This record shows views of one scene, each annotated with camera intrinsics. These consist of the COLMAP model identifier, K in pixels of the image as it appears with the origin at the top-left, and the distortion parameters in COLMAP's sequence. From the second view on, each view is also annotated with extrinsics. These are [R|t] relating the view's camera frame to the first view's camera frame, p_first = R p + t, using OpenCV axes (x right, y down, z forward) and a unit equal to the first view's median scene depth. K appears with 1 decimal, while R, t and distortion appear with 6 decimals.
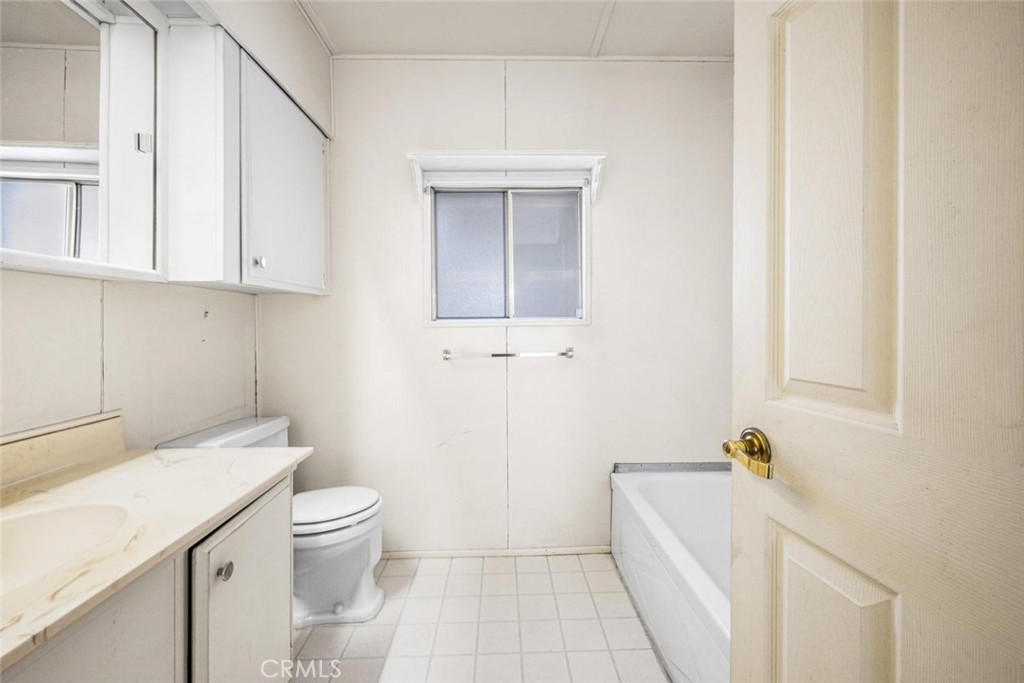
lens RADIAL K [[420.1, 0, 512.1], [0, 420.1, 319.4], [0, 0, 1]] dist [0.000239, -0.000563]
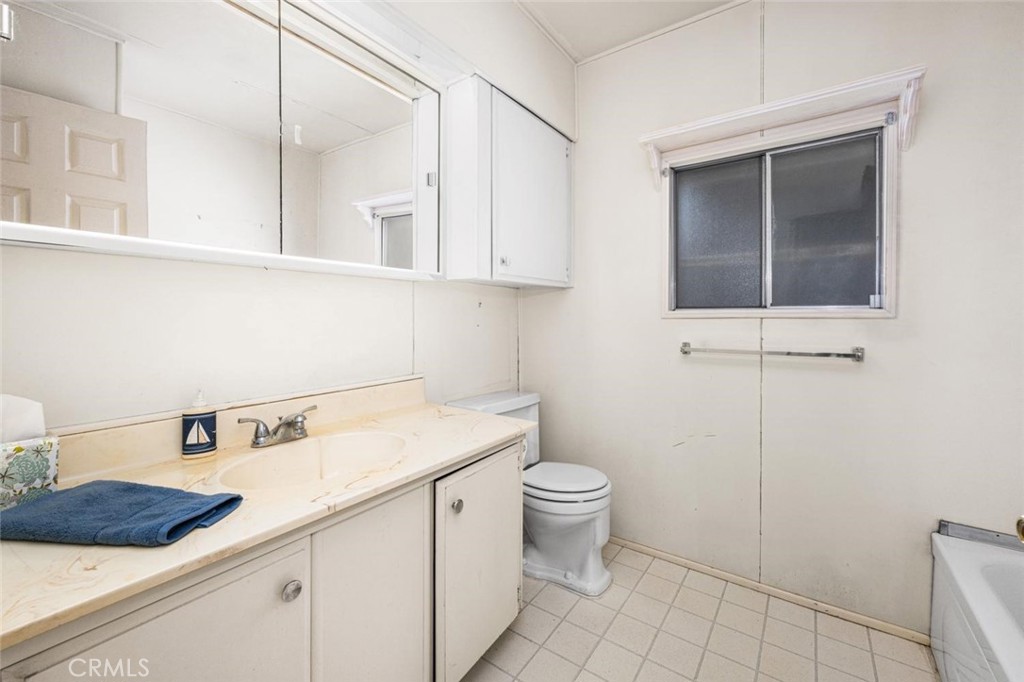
lens RADIAL K [[420.2, 0, 512.9], [0, 420.2, 315.4], [0, 0, 1]] dist [-0.000656, 0.000097]
pose [[0.798594, 0.009244, -0.601799, 0.101145], [-0.001234, 0.999905, 0.013721, 0.001250], [0.601868, -0.010215, 0.798530, 0.040487]]
